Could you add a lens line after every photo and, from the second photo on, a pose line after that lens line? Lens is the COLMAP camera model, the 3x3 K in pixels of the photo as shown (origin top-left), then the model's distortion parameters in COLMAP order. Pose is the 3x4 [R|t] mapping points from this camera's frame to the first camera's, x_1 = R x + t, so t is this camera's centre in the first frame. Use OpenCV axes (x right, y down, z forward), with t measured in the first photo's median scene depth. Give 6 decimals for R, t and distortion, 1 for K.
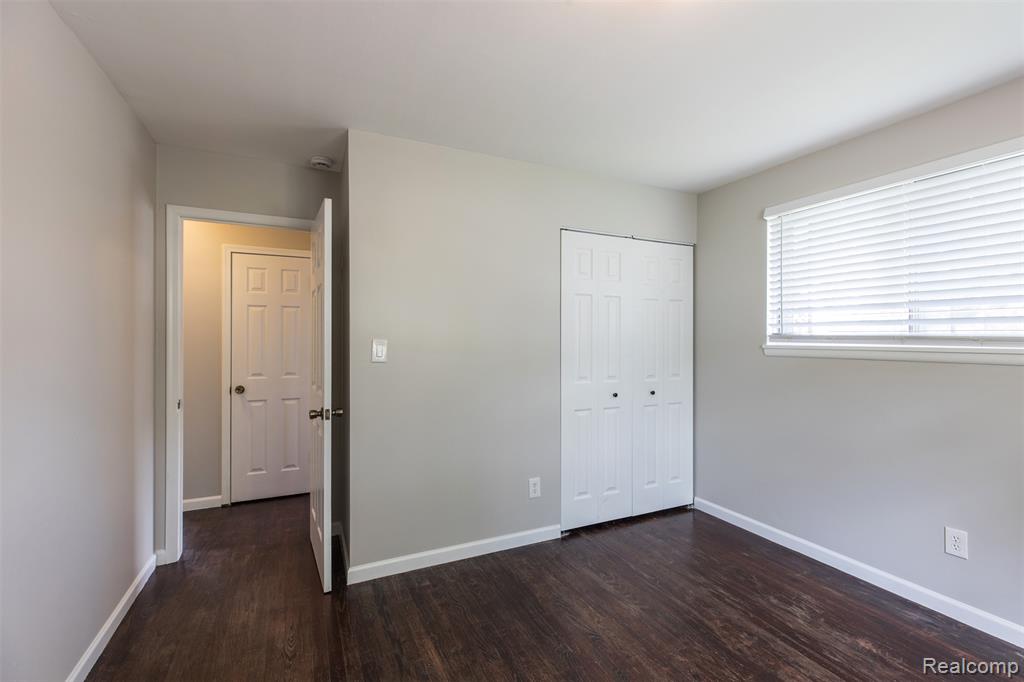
lens RADIAL K [[454.9, 0, 523.5], [0, 454.9, 344.0], [0, 0, 1]] dist [0.001844, 0.000580]
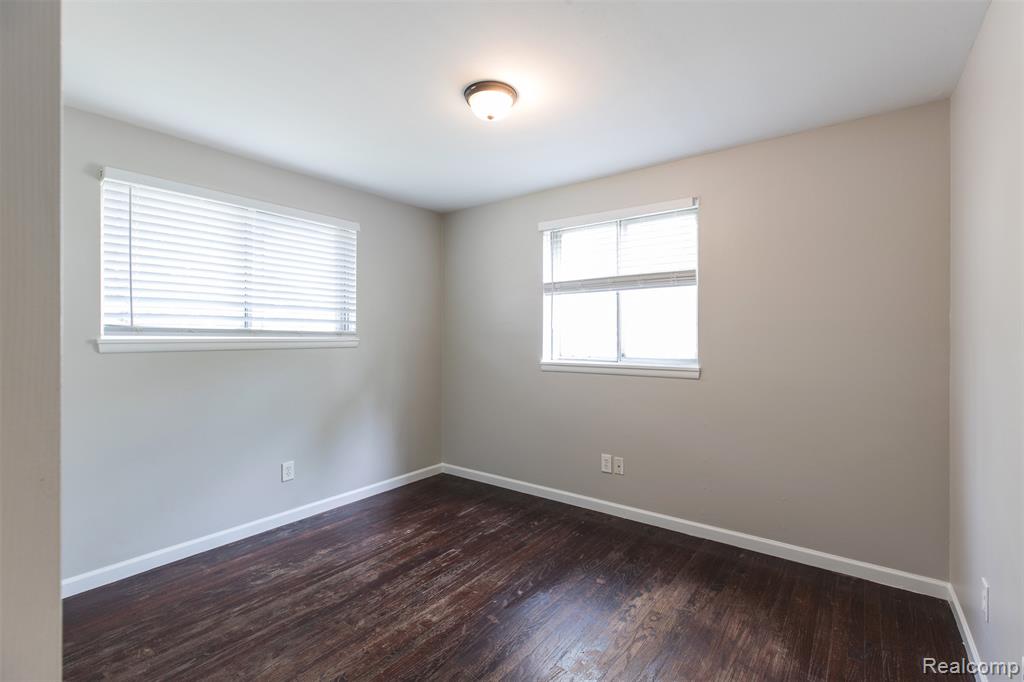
lens RADIAL K [[454.9, 0, 523.5], [0, 454.9, 344.0], [0, 0, 1]] dist [0.001844, 0.000580]
pose [[-0.457591, -0.023481, 0.888853, -0.650615], [0.004970, 0.999568, 0.028965, -0.011758], [-0.889149, 0.017672, -0.457277, 0.931793]]
